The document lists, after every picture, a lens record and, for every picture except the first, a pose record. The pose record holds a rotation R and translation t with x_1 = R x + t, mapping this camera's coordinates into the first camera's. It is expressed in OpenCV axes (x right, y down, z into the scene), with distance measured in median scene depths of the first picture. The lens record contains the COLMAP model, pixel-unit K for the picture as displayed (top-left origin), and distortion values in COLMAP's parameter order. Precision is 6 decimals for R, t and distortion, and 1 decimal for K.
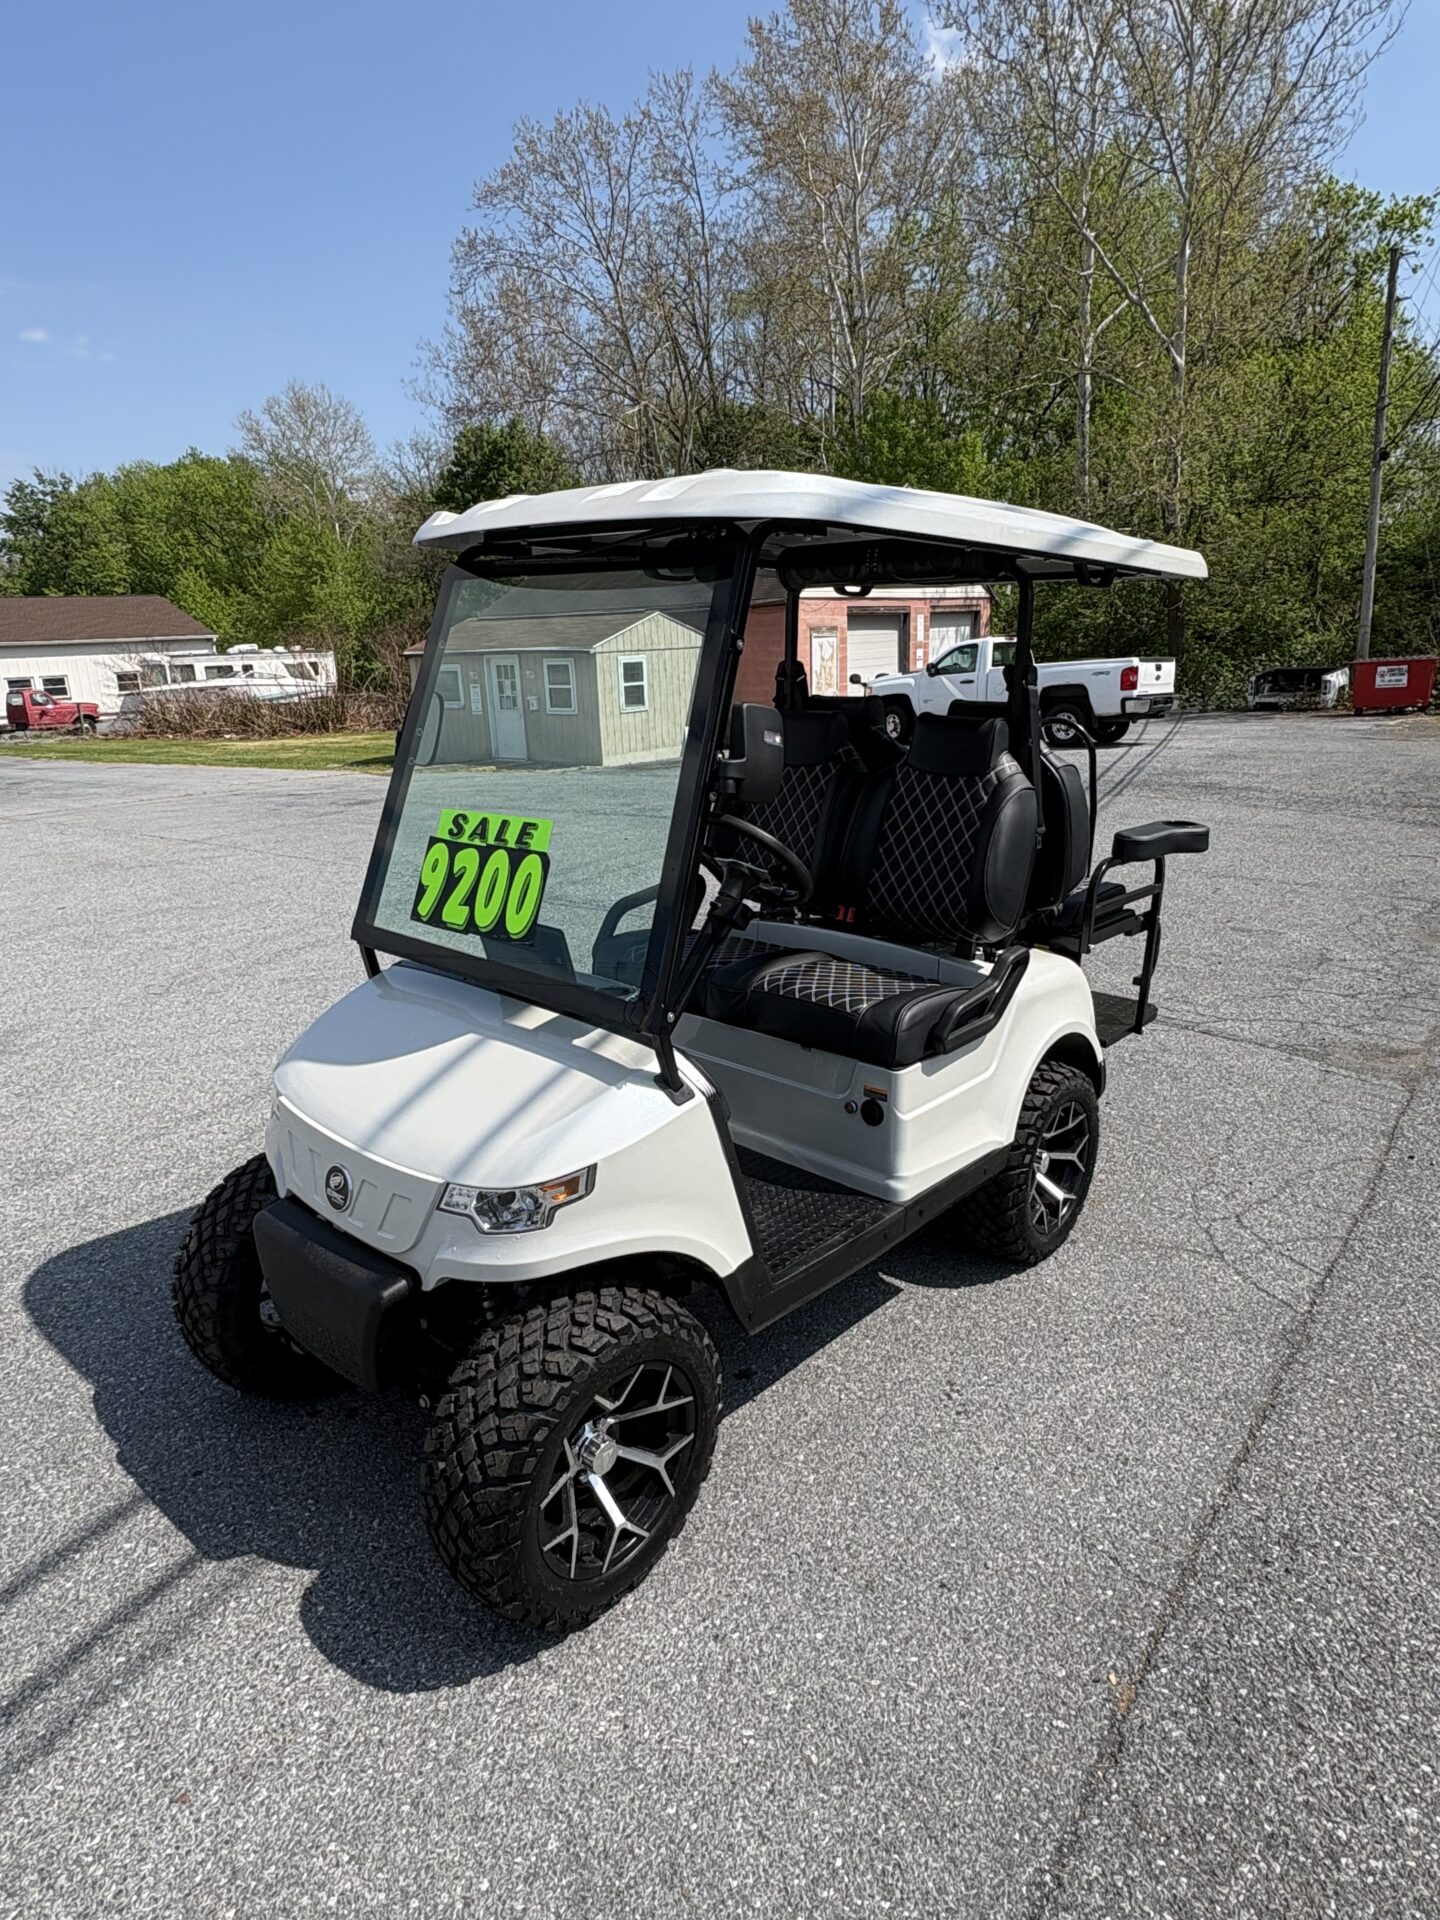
lens RADIAL K [[1135.2, 0, 714.0], [0, 1135.2, 958.6], [0, 0, 1]] dist [0.003000, 0.001555]
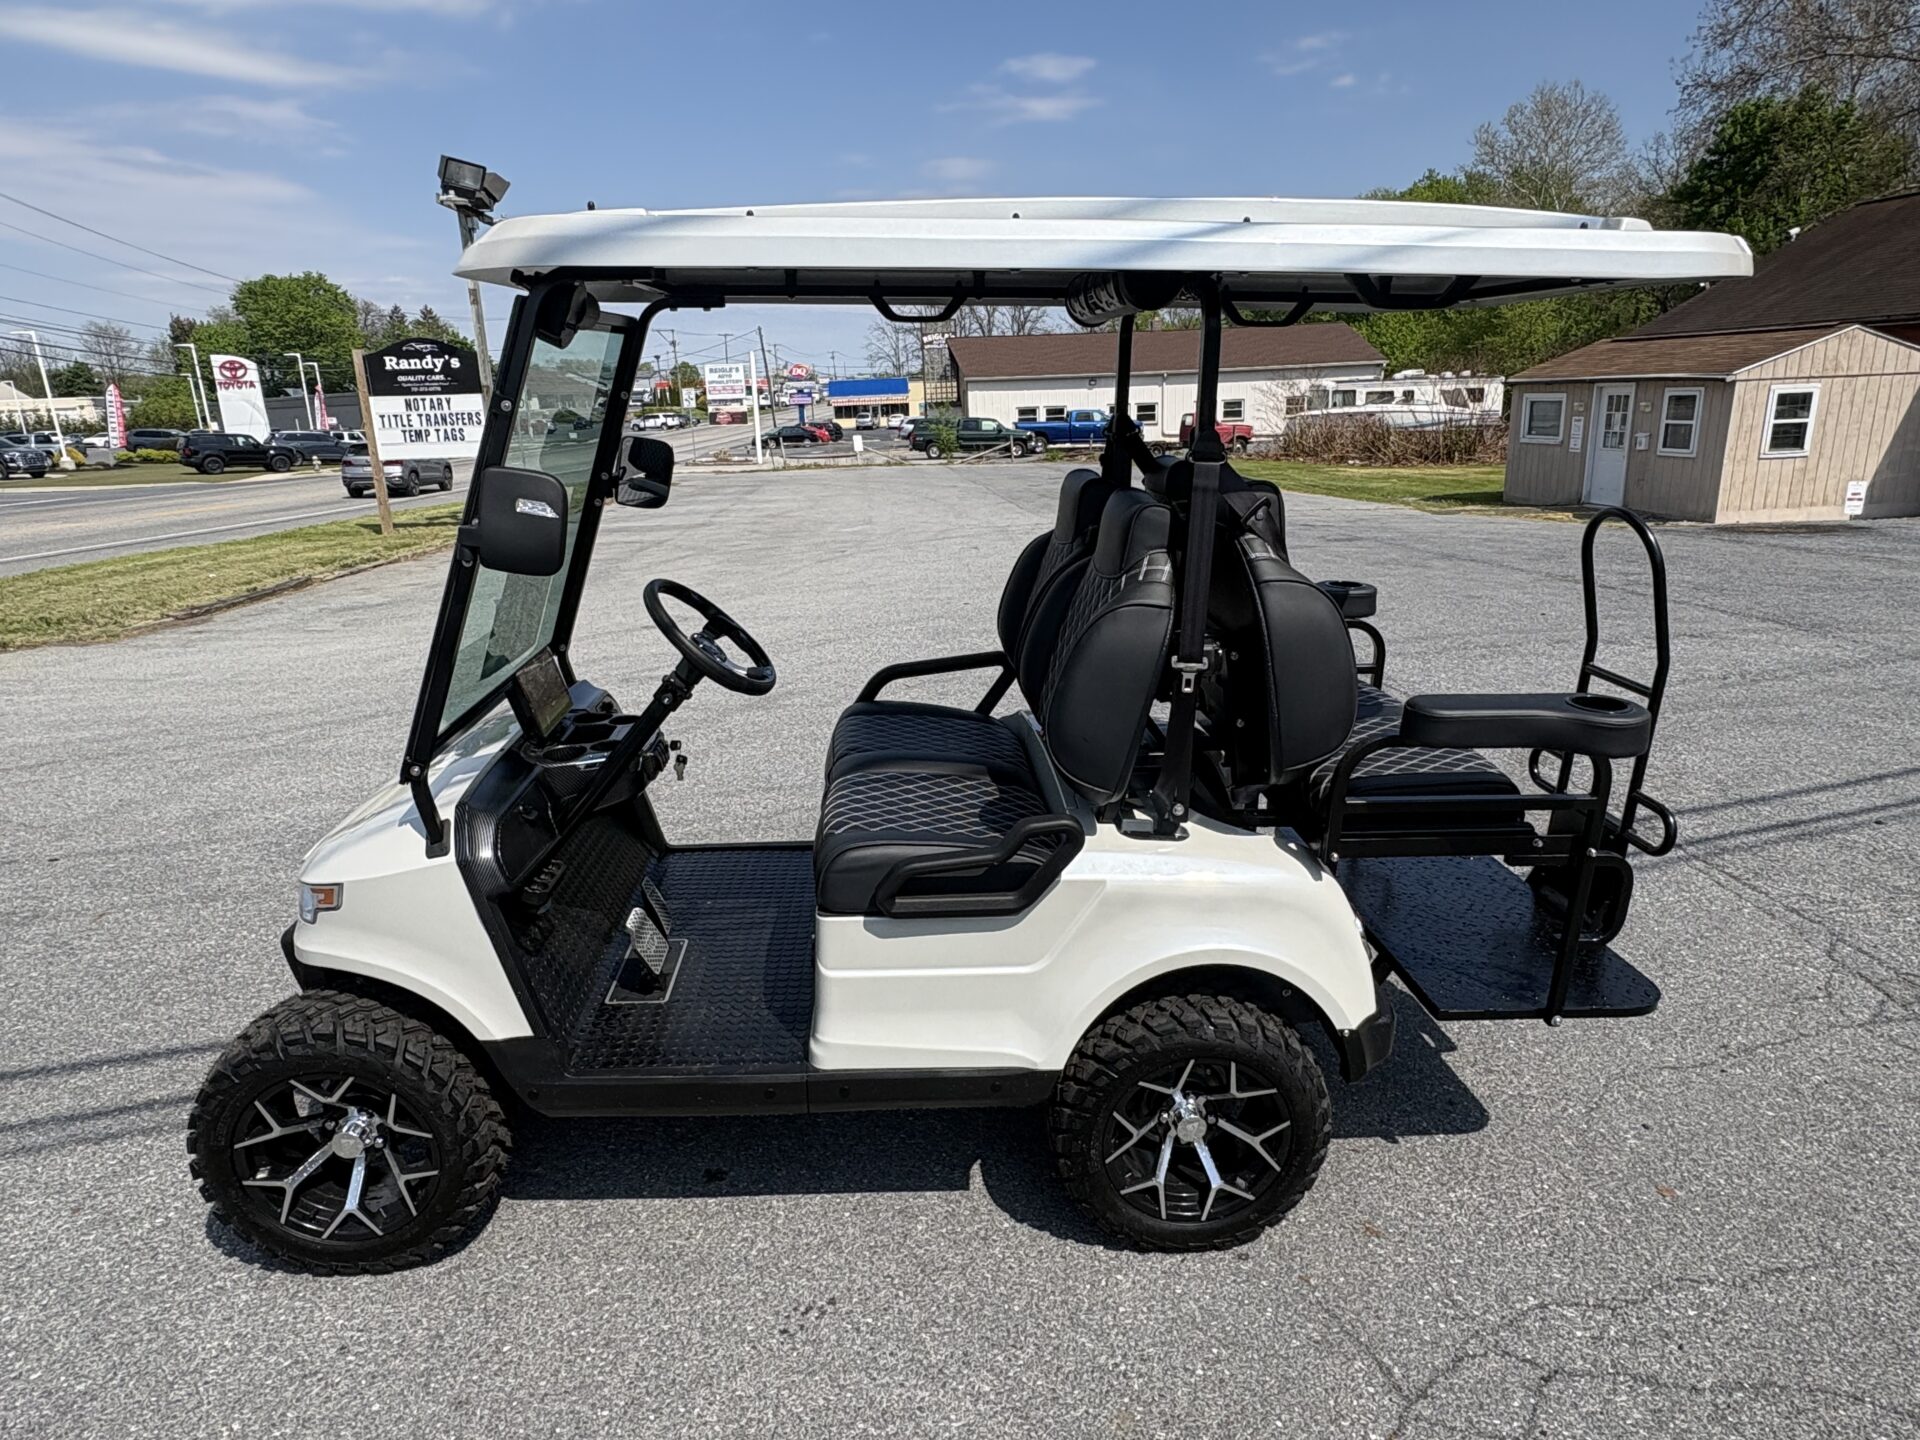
lens RADIAL K [[1135.2, 0, 960.3], [0, 1135.2, 722.9], [0, 0, 1]] dist [0.003000, 0.001555]
pose [[0.703548, 0.207072, -0.679809, 0.059048], [-0.184602, 0.977020, 0.106555, -0.011272], [0.686252, 0.050528, 0.725607, 0.034990]]
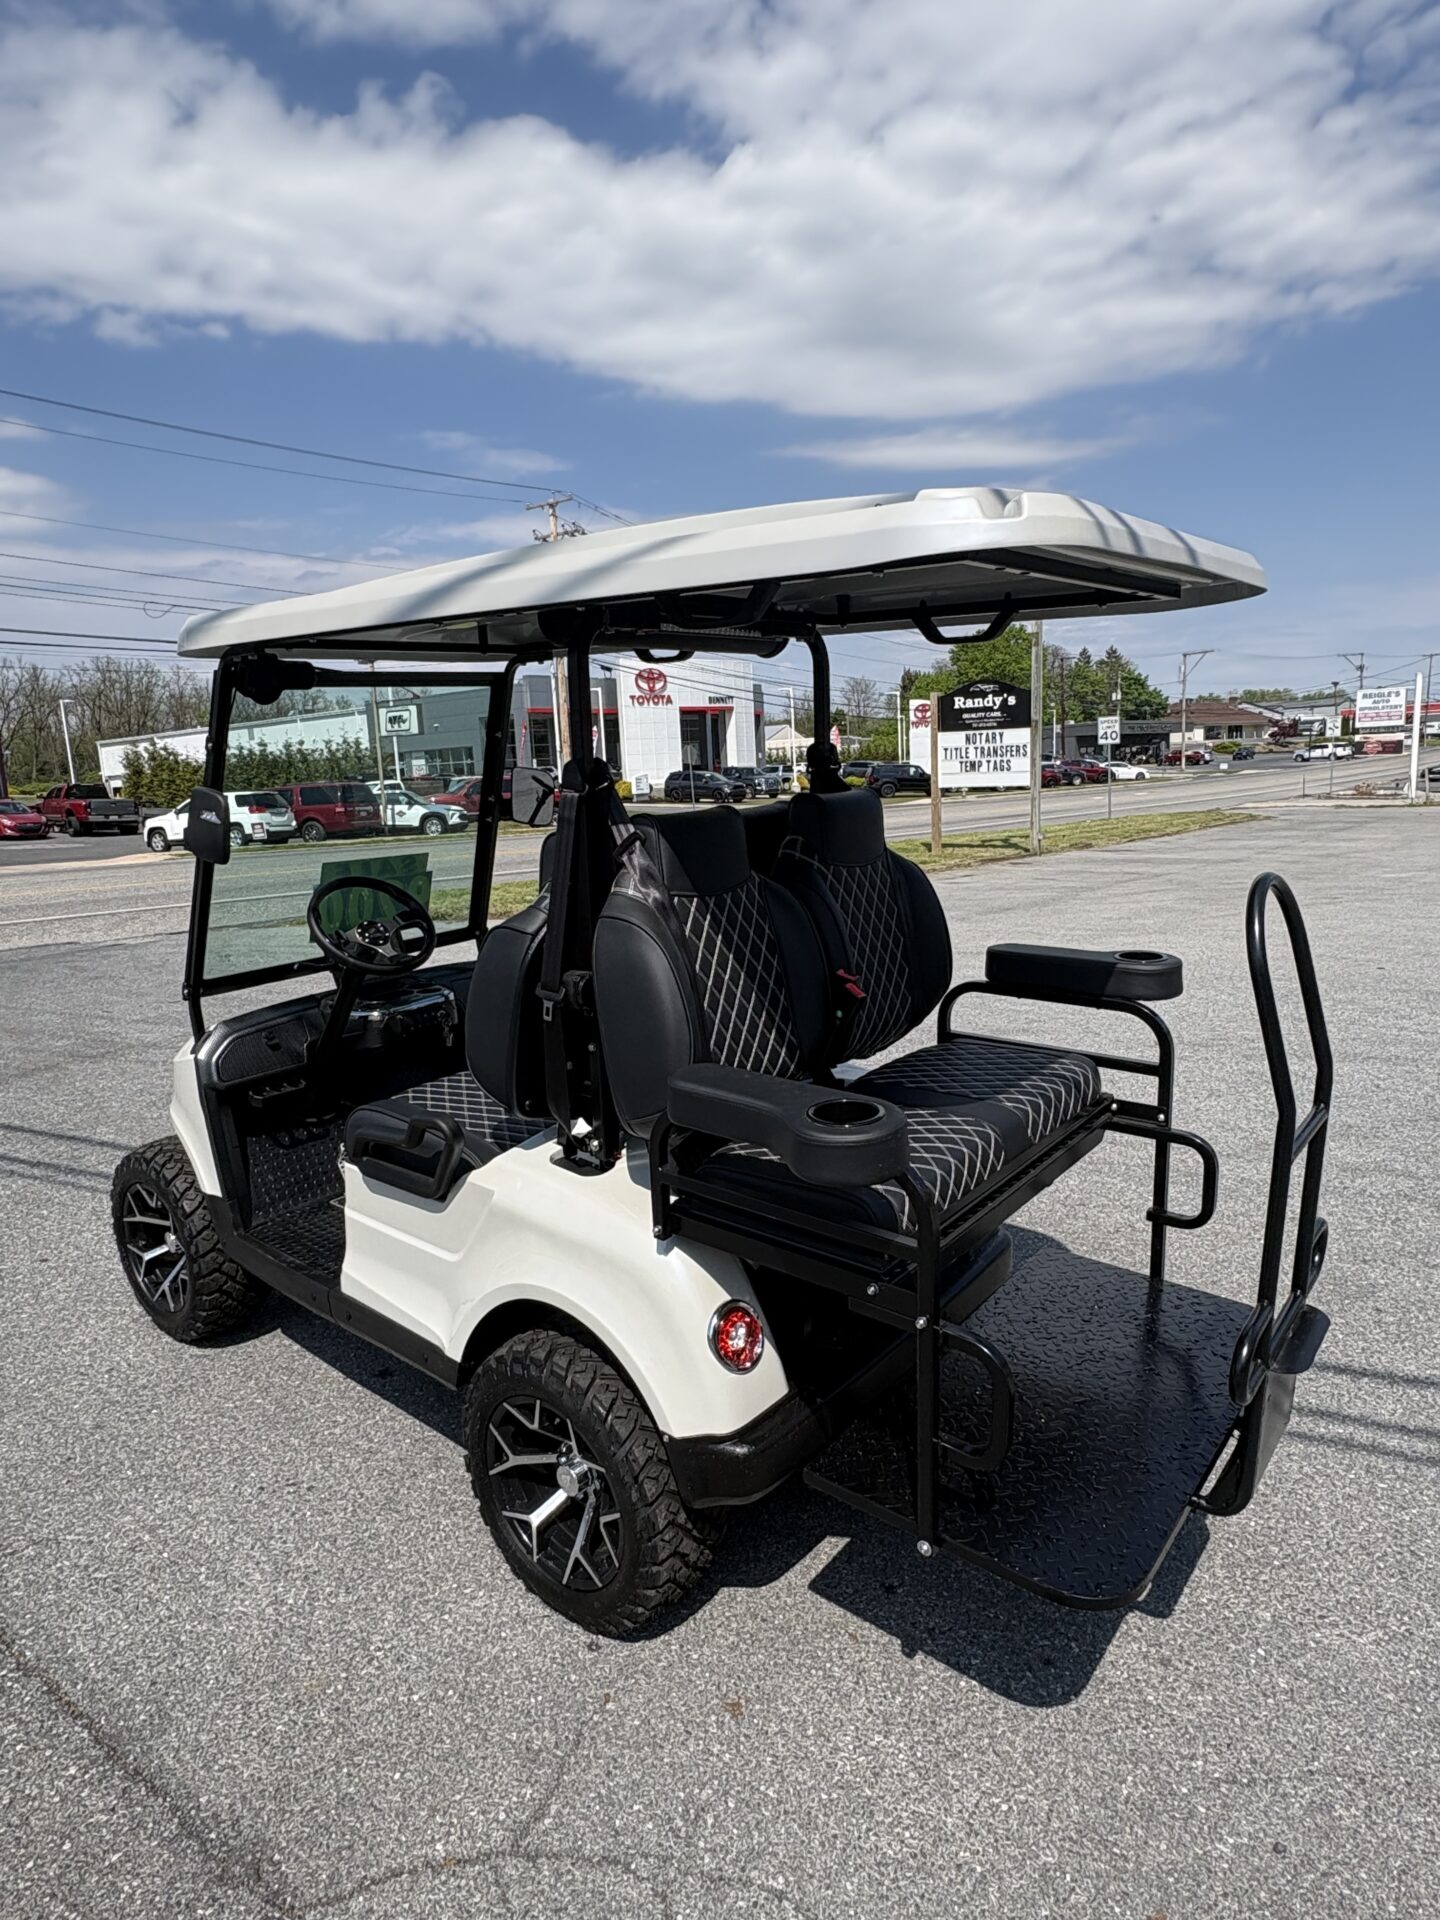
lens RADIAL K [[1135.2, 0, 715.6], [0, 1135.2, 962.3], [0, 0, 1]] dist [0.003000, 0.001555]
pose [[0.036577, 0.204474, -0.978188, 0.084888], [-0.230582, 0.954157, 0.190828, -0.025230], [0.972365, 0.218573, 0.082048, 0.090499]]
